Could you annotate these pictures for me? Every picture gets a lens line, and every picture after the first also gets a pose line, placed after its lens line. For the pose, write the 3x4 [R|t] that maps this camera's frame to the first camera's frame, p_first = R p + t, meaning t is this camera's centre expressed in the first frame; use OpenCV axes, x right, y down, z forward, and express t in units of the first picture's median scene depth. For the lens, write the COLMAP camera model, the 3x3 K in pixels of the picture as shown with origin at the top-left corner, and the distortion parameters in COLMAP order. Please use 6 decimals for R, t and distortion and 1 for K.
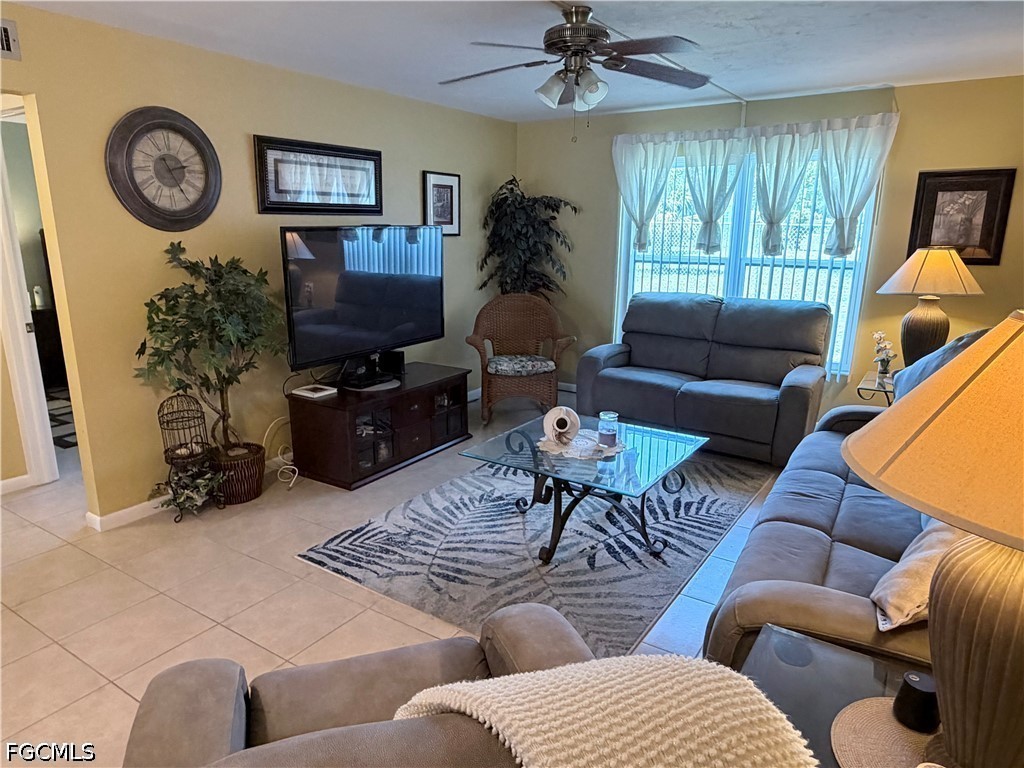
lens RADIAL K [[656.4, 0, 507.1], [0, 656.4, 389.5], [0, 0, 1]] dist [0.000853, -0.002831]
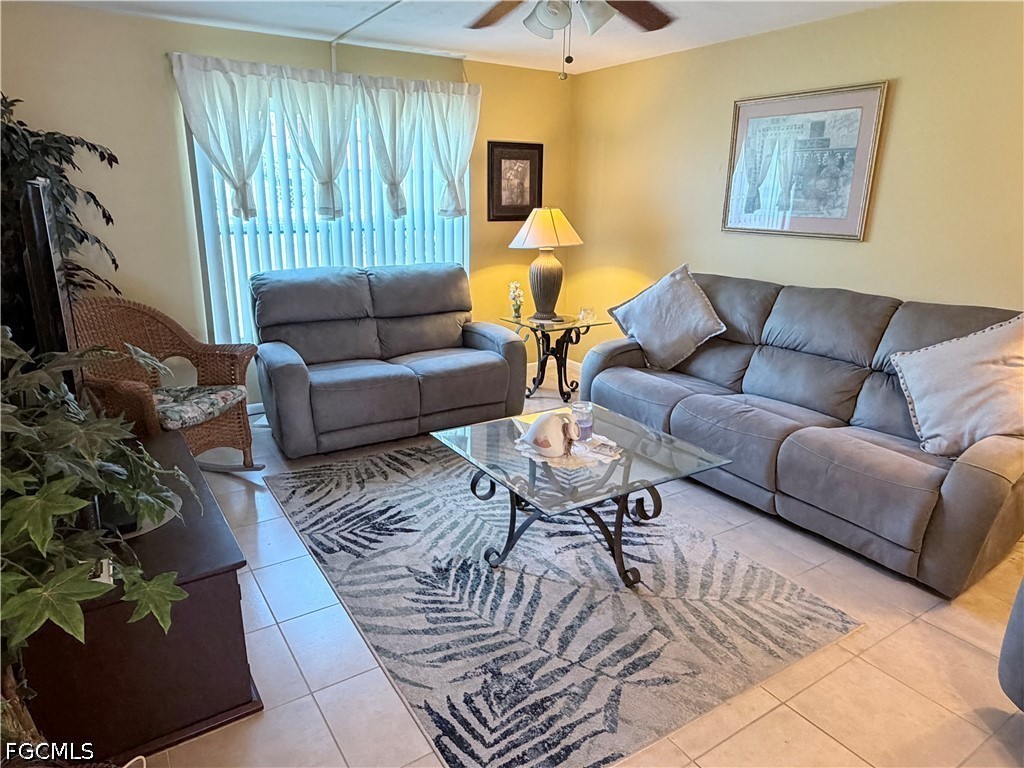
lens RADIAL K [[656.4, 0, 505.9], [0, 656.4, 391.6], [0, 0, 1]] dist [0.000853, -0.002831]
pose [[0.400883, -0.264240, 0.877195, -0.493227], [0.211475, 0.958332, 0.192036, -0.127712], [-0.891387, 0.108521, 0.440059, 0.526251]]
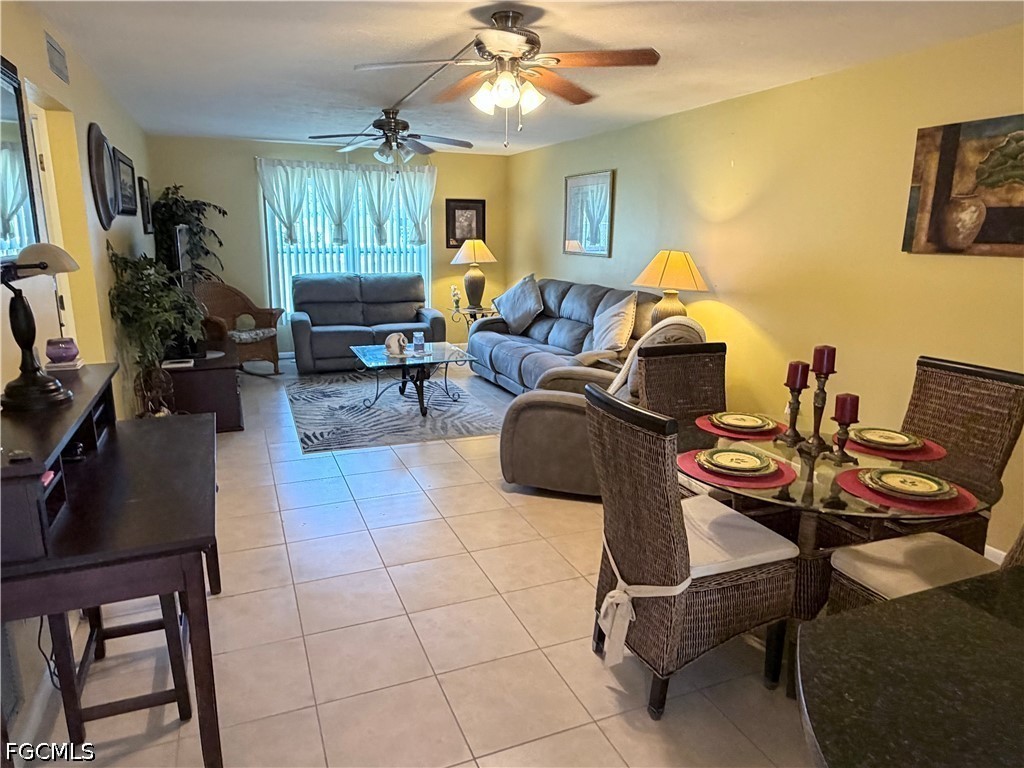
lens RADIAL K [[656.4, 0, 507.1], [0, 656.4, 388.5], [0, 0, 1]] dist [0.000853, -0.002831]
pose [[0.559477, -0.191479, 0.806425, -0.886626], [0.190011, 0.976668, 0.100076, 0.039103], [-0.806772, 0.097239, 0.582806, -0.167227]]
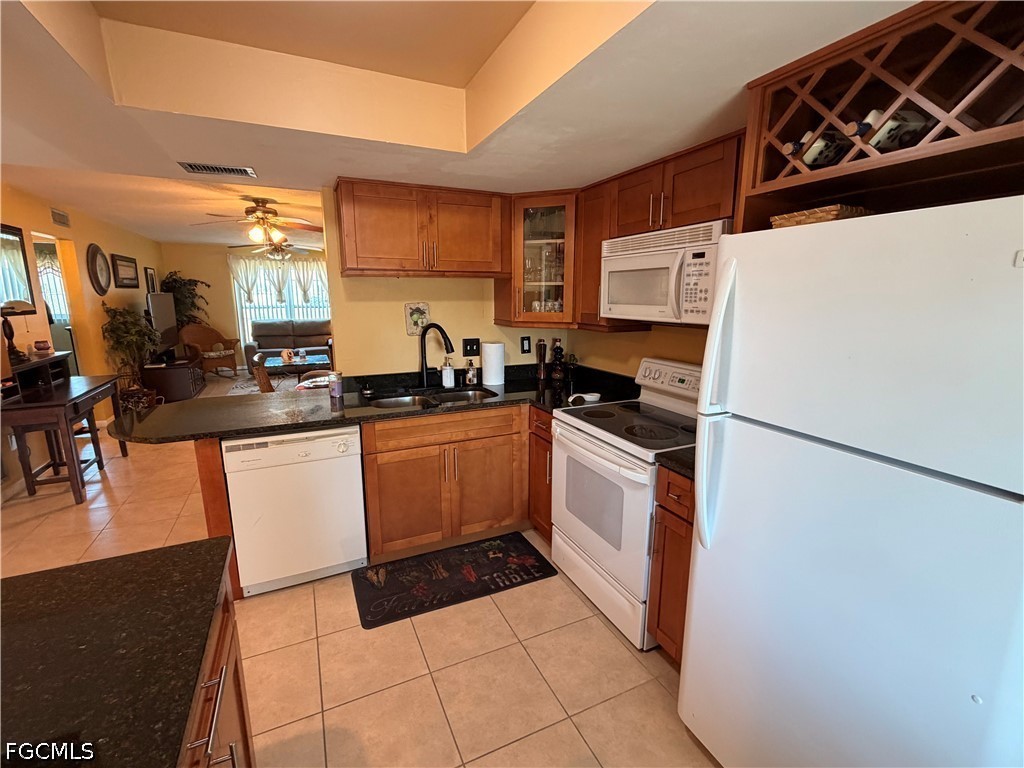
lens RADIAL K [[453.4, 0, 513.3], [0, 453.4, 386.4], [0, 0, 1]] dist [-0.001377, -0.000448]
pose [[0.513400, -0.174713, 0.840176, -0.936823], [0.208197, 0.975164, 0.075563, 0.201083], [-0.832511, 0.136128, 0.537024, -0.814311]]
